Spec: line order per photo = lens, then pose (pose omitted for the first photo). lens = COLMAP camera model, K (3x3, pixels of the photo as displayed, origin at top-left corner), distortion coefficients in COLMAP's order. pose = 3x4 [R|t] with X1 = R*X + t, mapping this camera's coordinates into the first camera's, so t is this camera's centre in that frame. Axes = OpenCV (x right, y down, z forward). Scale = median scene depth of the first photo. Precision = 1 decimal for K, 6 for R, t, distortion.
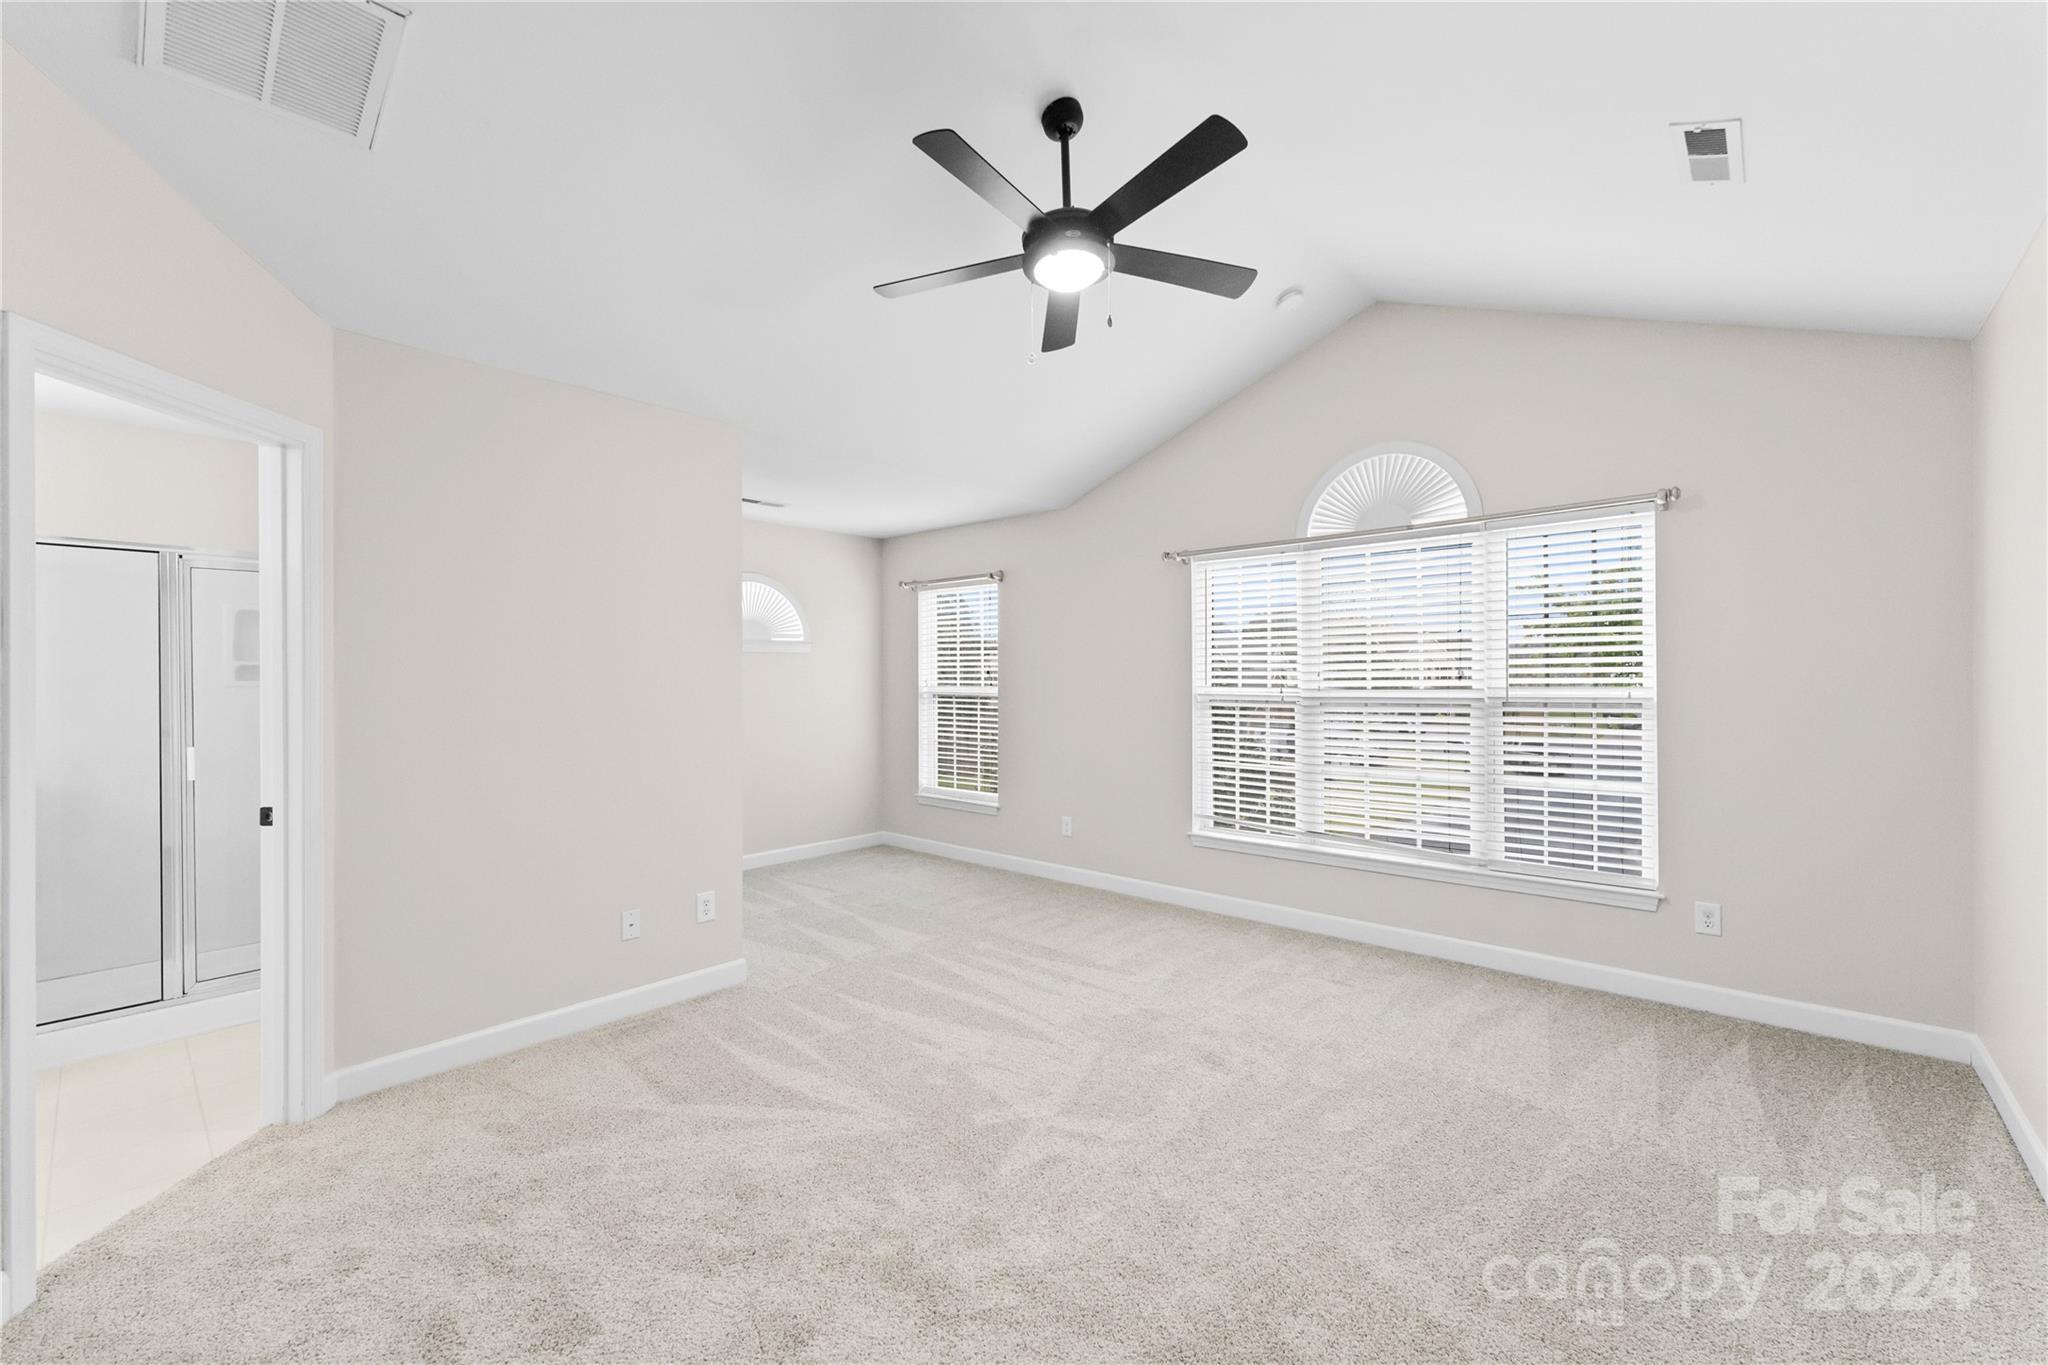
lens RADIAL K [[834.5, 0, 1038.0], [0, 834.5, 683.0], [0, 0, 1]] dist [-0.001481, -0.000114]
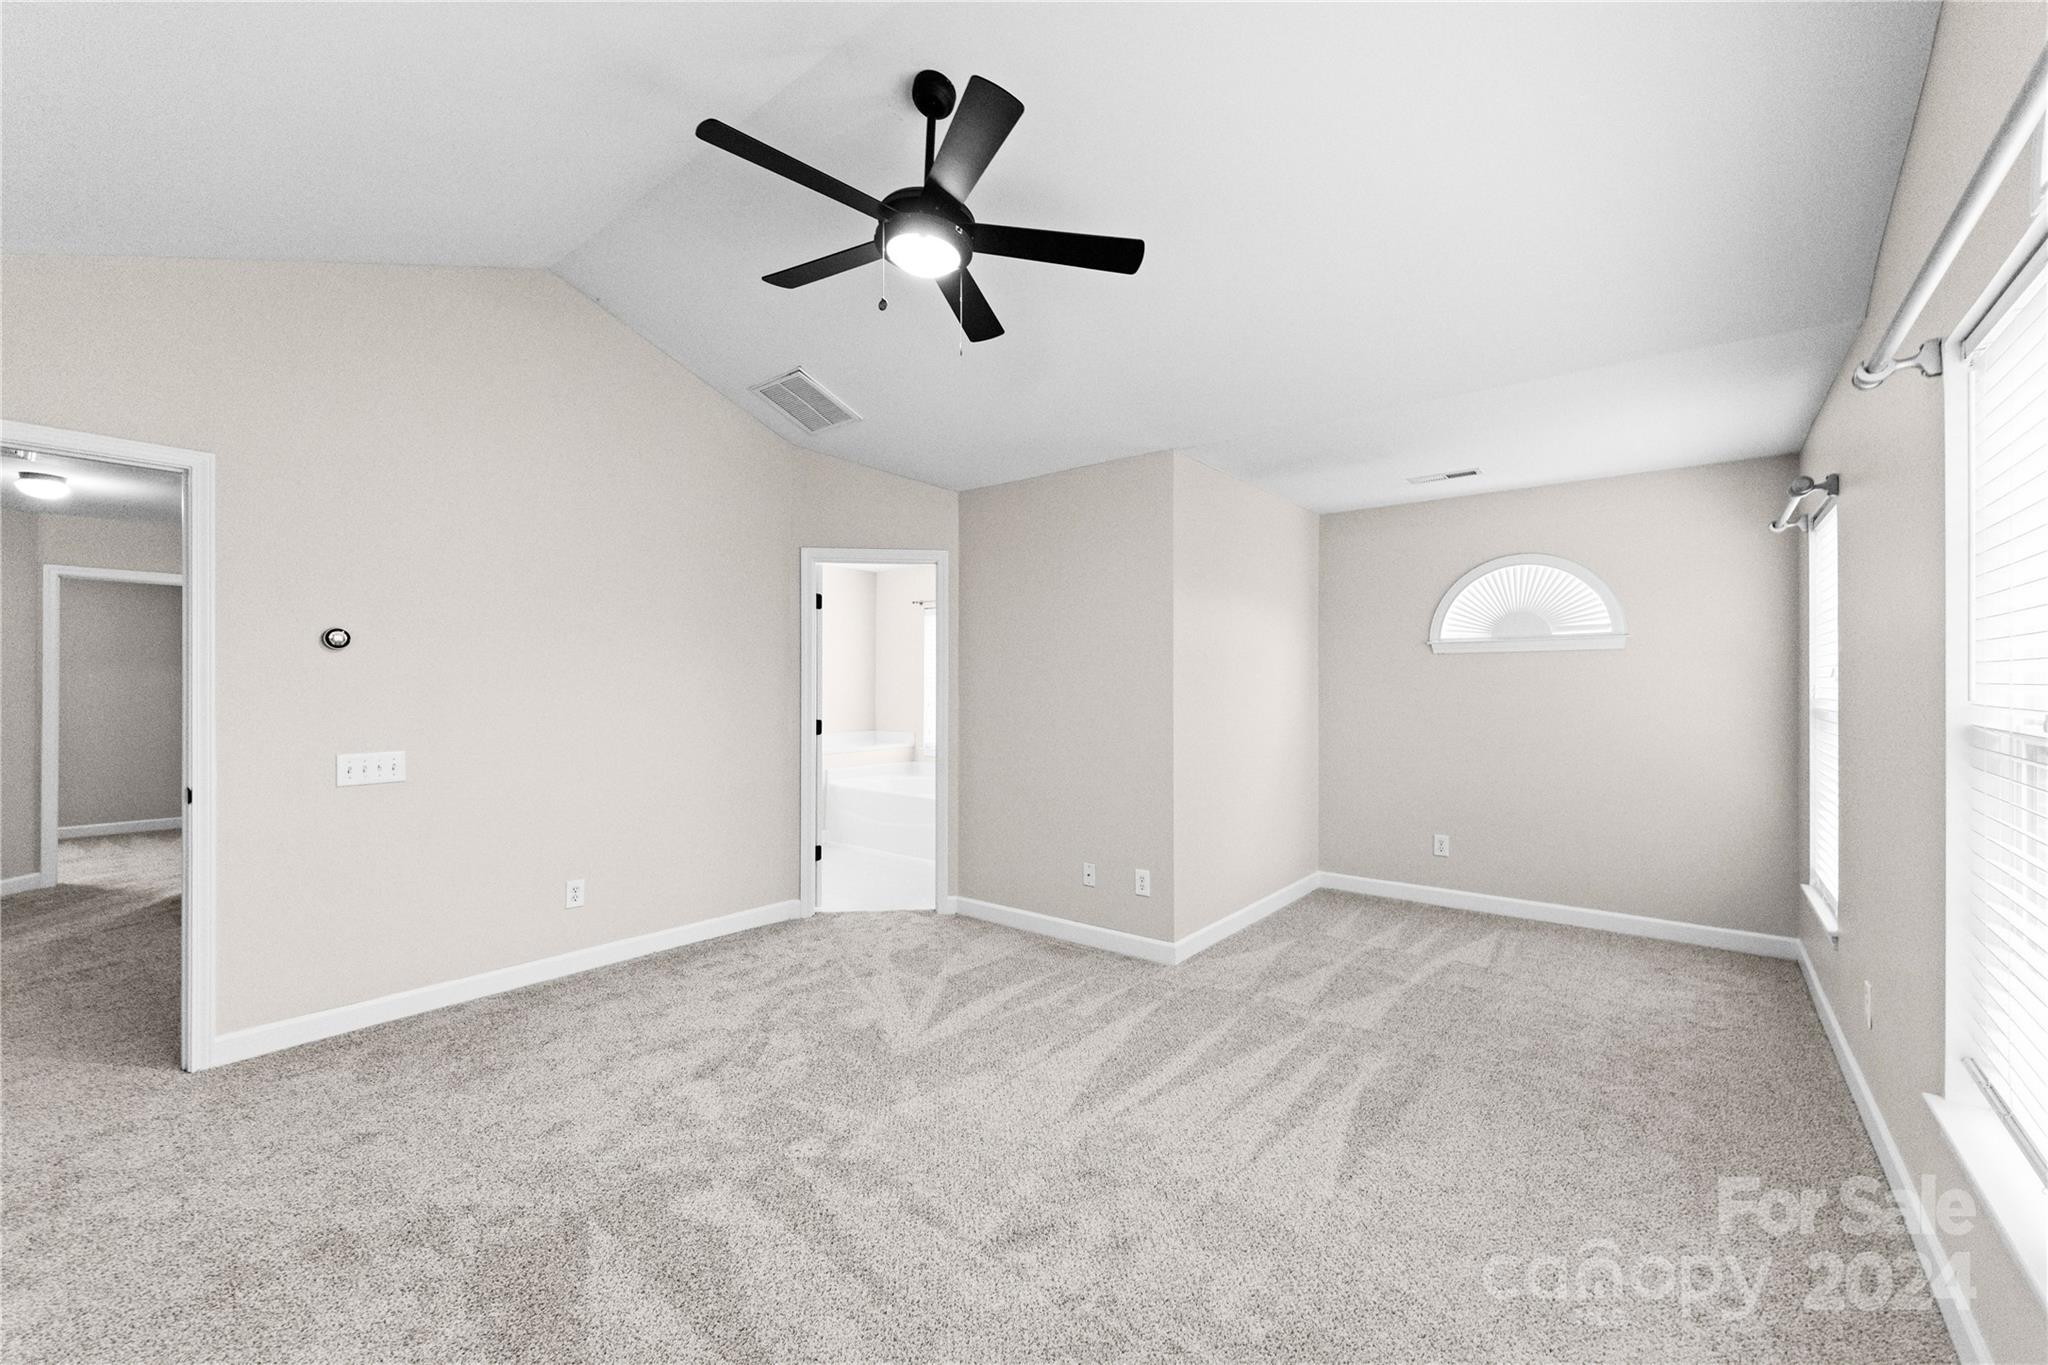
lens RADIAL K [[834.5, 0, 1038.0], [0, 834.5, 683.0], [0, 0, 1]] dist [-0.001481, -0.000114]
pose [[0.035848, -0.005498, -0.999342, 0.767245], [-0.007687, 0.999954, -0.005777, 0.002909], [0.999328, 0.007889, 0.035804, 0.843932]]
